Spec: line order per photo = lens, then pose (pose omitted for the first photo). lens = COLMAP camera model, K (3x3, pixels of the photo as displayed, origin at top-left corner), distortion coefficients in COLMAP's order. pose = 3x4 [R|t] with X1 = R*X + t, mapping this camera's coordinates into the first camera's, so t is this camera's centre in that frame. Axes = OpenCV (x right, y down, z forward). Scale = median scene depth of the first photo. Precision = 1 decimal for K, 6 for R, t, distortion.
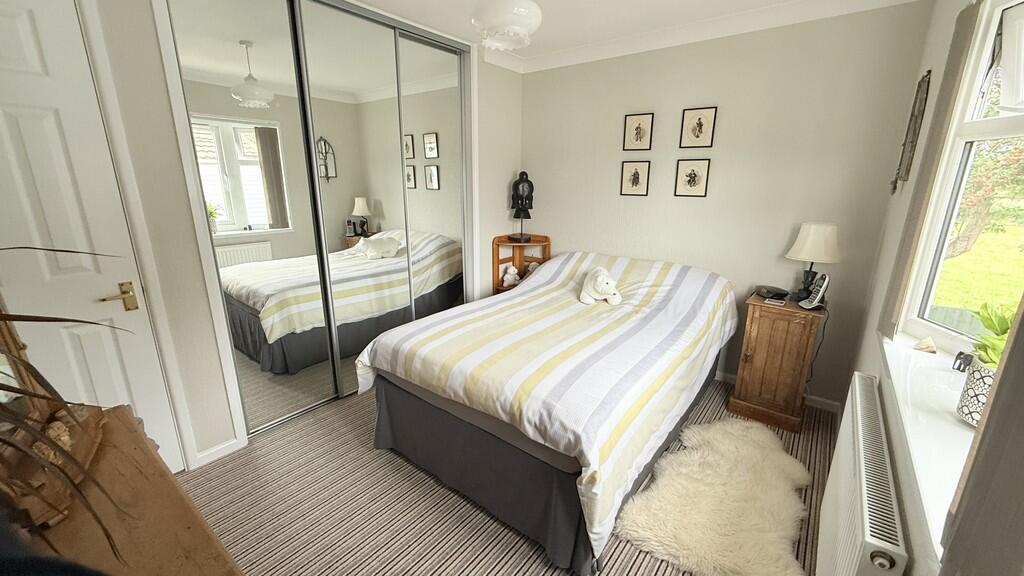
lens RADIAL K [[408.2, 0, 512.0], [0, 408.2, 288.0], [0, 0, 1]] dist [-0.000410, 0.000095]
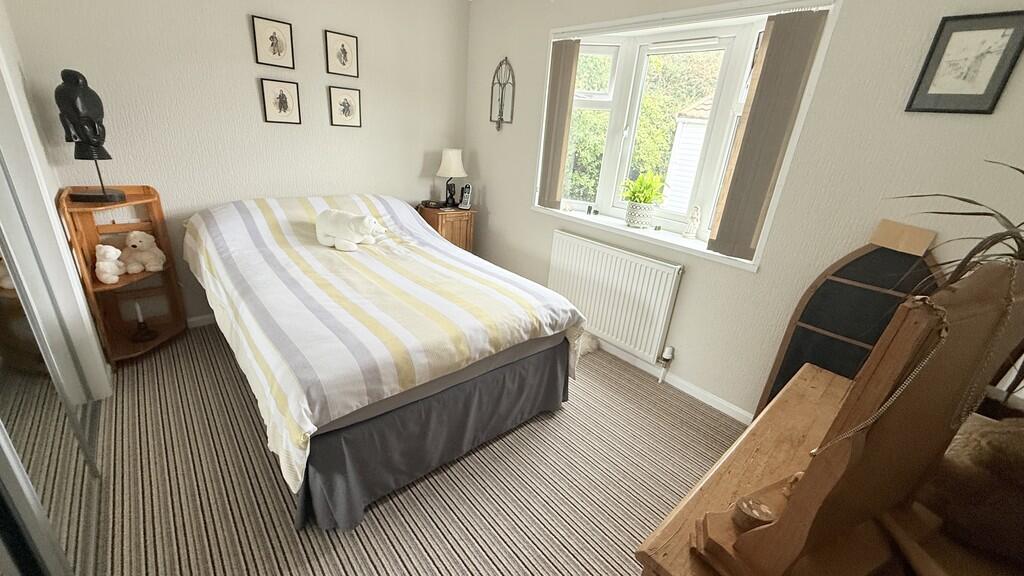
lens RADIAL K [[408.2, 0, 512.0], [0, 408.2, 288.0], [0, 0, 1]] dist [-0.000410, 0.000095]
pose [[0.186241, -0.354832, 0.916192, -0.672279], [0.176831, 0.929386, 0.323996, -0.128267], [-0.966460, 0.101670, 0.235835, 0.484691]]
